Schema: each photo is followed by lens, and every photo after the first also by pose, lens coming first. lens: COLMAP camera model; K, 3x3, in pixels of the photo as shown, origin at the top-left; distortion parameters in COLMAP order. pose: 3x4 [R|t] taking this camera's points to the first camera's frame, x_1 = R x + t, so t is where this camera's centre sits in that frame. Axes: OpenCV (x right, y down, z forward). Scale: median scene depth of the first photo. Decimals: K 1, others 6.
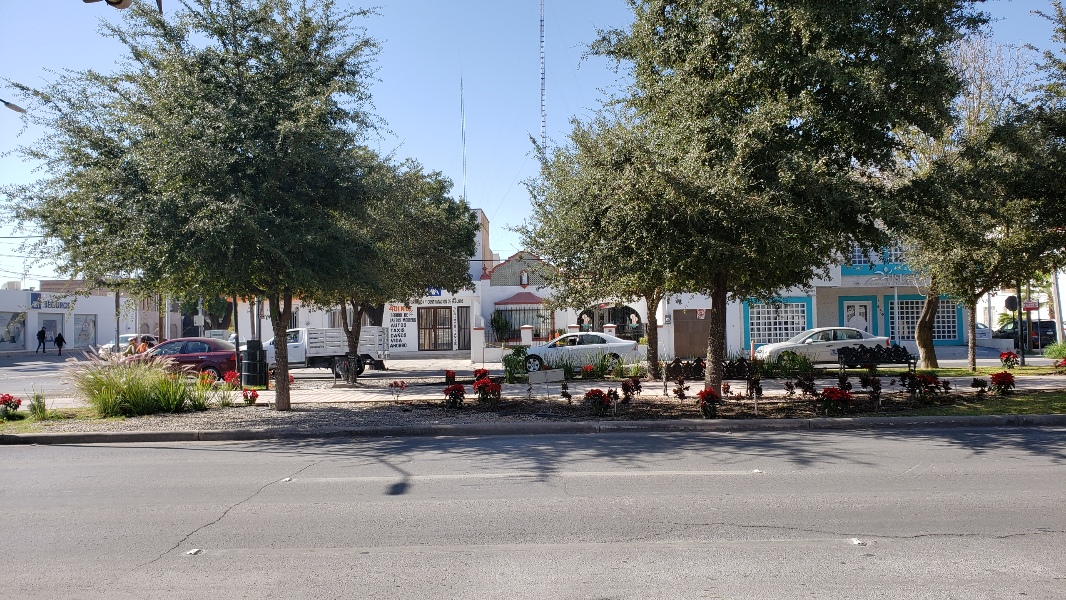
lens RADIAL K [[859.8, 0, 533.0], [0, 859.8, 300.0], [0, 0, 1]] dist [0.035363, 0.043854]
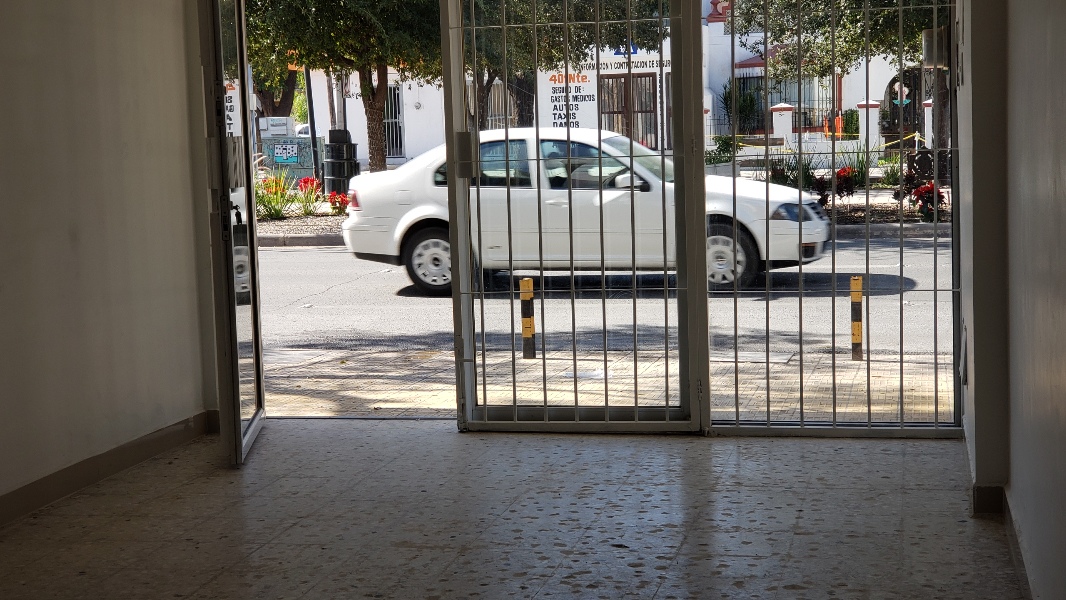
lens RADIAL K [[2040.5, 0, 533.0], [0, 2040.5, 300.0], [0, 0, 1]] dist [0.274114, -2.544241]
pose [[0.978228, 0.004227, -0.207489, 0.173529], [0.020891, 0.992708, 0.118716, -0.009654], [0.206478, -0.120466, 0.971007, -0.588623]]
